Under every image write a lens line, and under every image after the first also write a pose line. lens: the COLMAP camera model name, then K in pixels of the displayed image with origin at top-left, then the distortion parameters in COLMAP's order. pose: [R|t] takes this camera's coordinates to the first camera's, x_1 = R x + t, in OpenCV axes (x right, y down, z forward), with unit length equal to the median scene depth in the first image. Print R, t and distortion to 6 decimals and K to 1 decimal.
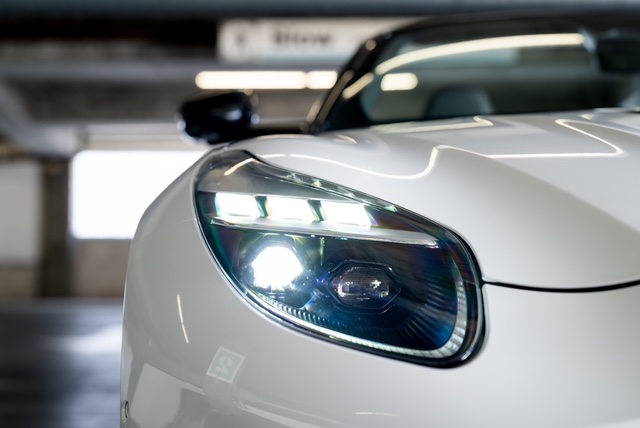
lens RADIAL K [[1497.4, 0, 319.9], [0, 1497.4, 214.2], [0, 0, 1]] dist [-0.009018, 0.000000]
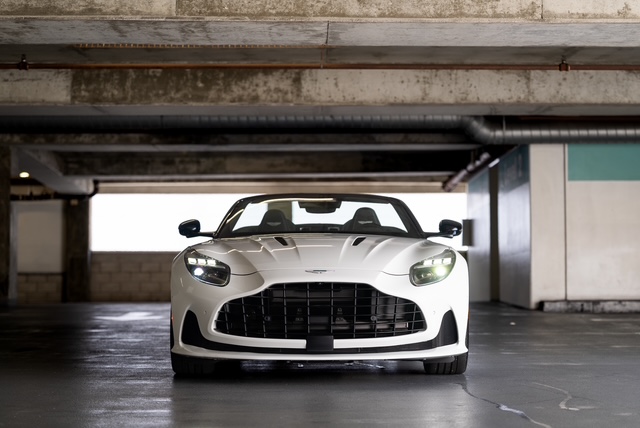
lens RADIAL K [[1359.3, 0, 320.1], [0, 1359.3, 214.7], [0, 0, 1]] dist [-0.083967, 0.000000]
pose [[0.999652, -0.012855, 0.023024, 0.293581], [0.013049, 0.999881, -0.008278, -0.124373], [-0.022915, 0.008575, 0.999701, -3.888400]]
